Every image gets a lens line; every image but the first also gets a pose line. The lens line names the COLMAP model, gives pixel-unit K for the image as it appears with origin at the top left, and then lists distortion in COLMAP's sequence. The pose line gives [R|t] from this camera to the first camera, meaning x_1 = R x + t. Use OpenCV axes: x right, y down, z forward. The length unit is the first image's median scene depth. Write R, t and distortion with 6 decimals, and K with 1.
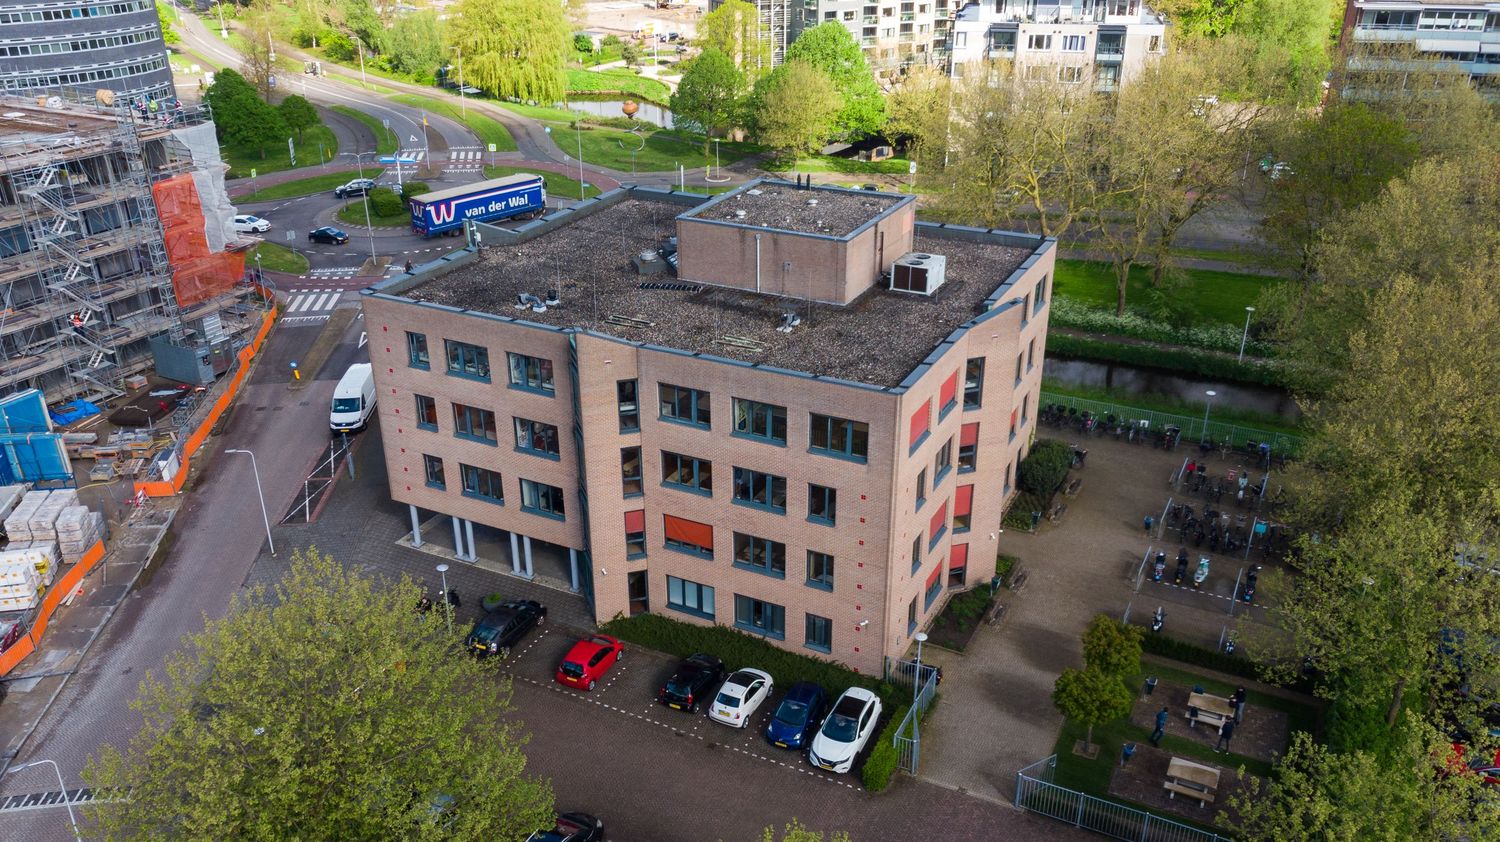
lens RADIAL K [[1177.2, 0, 750.8], [0, 1177.2, 468.5], [0, 0, 1]] dist [0.000836, 0.007371]
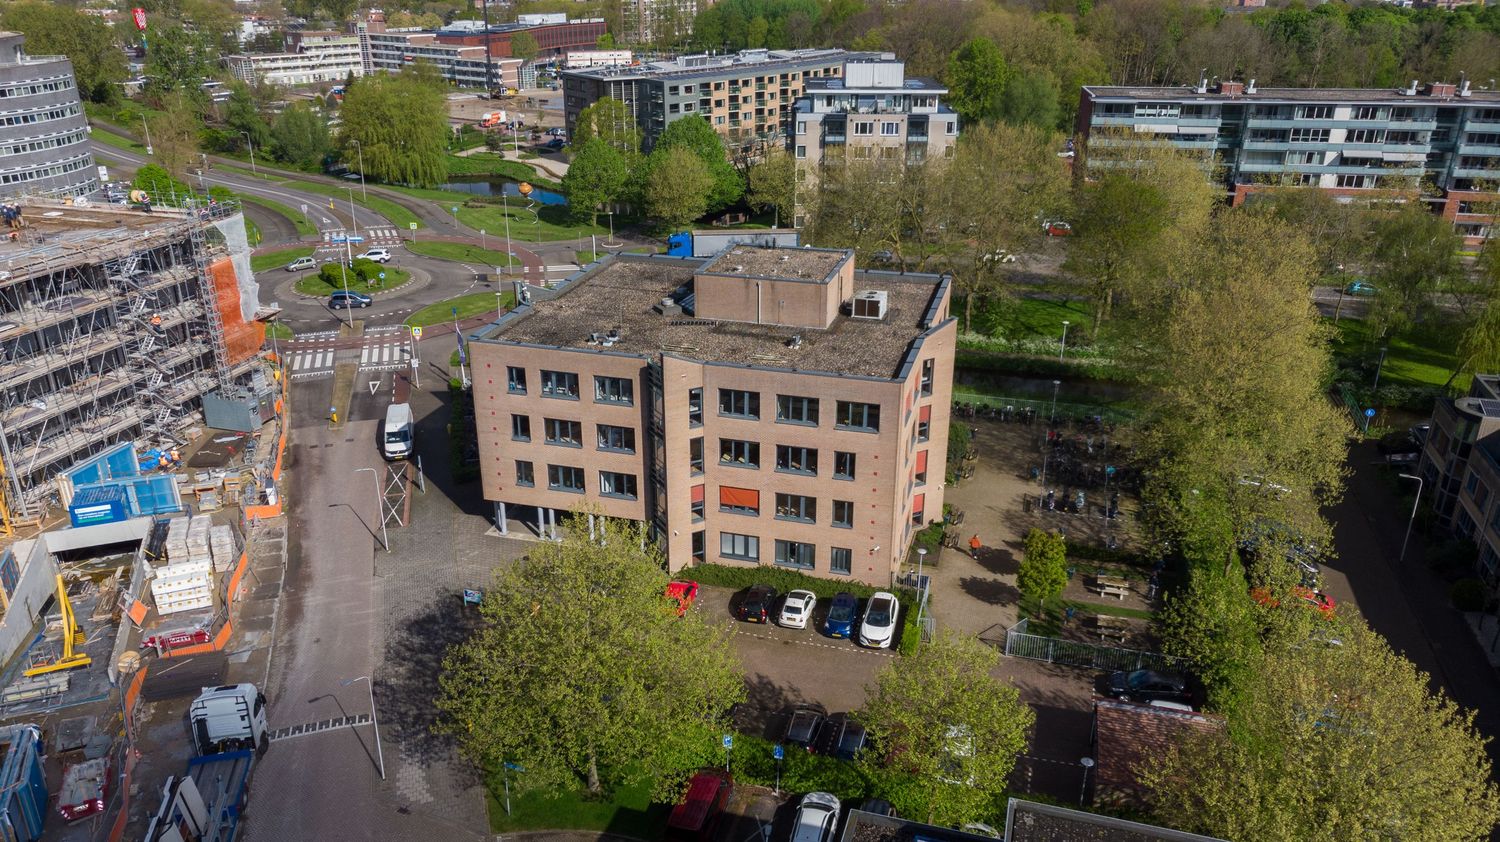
lens RADIAL K [[1079.0, 0, 750.0], [0, 1079.0, 421.0], [0, 0, 1]] dist [0.009999, -0.002557]
pose [[0.982395, -0.068149, 0.173944, -0.234740], [0.081090, 0.994357, -0.068403, 0.048928], [-0.168301, 0.081304, 0.982377, -0.226757]]
